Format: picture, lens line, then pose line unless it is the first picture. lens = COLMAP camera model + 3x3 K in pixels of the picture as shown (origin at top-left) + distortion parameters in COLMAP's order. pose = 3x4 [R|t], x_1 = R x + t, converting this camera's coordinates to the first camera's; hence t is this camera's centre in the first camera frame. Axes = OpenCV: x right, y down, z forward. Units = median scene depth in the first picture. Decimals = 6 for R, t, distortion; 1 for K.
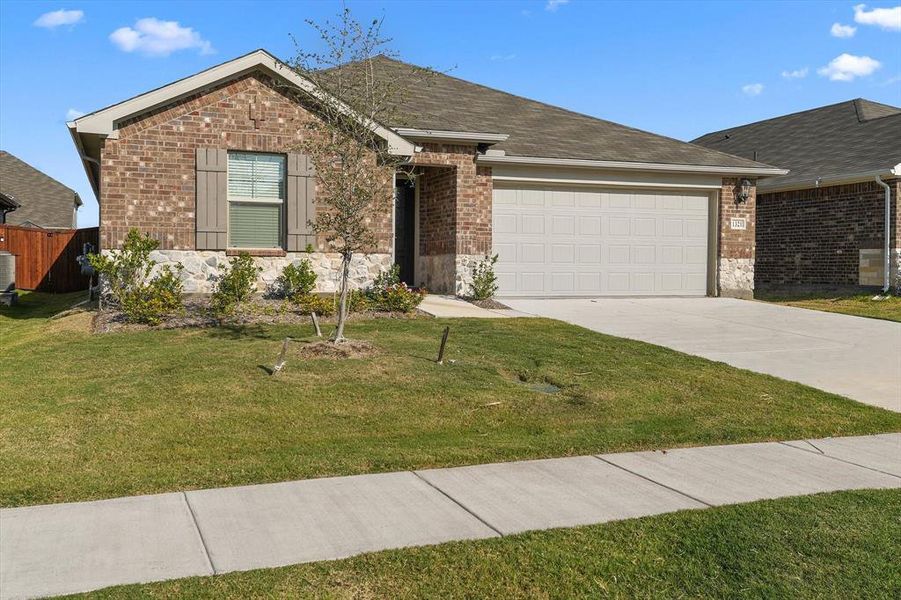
lens RADIAL K [[844.0, 0, 450.5], [0, 844.0, 300.0], [0, 0, 1]] dist [0.007230, 0.006006]
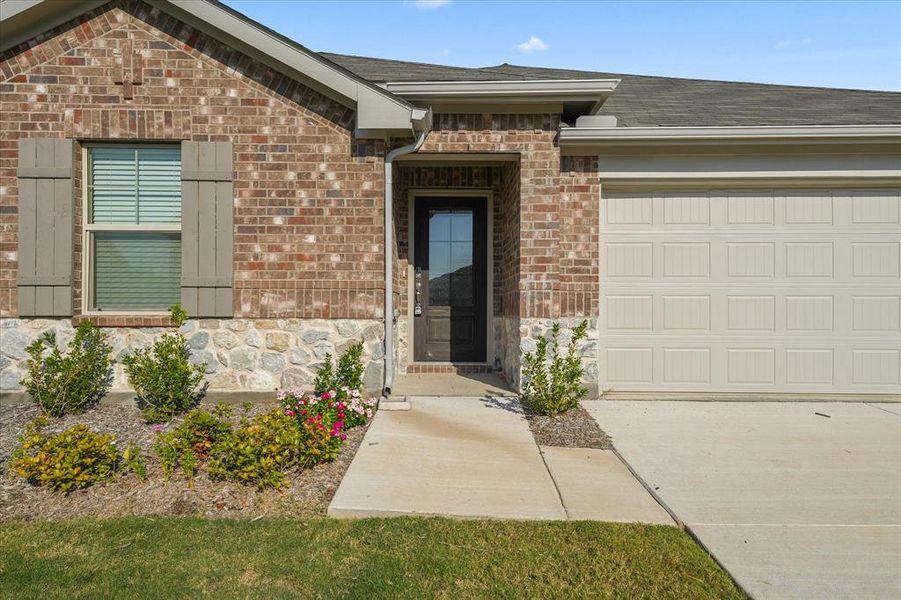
lens RADIAL K [[586.6, 0, 450.5], [0, 586.6, 300.0], [0, 0, 1]] dist [0.028581, -0.006993]
pose [[0.934963, -0.008248, -0.354650, 0.101956], [-0.008711, 0.998894, -0.046195, -0.050347], [0.354639, 0.046280, 0.933857, 0.669051]]
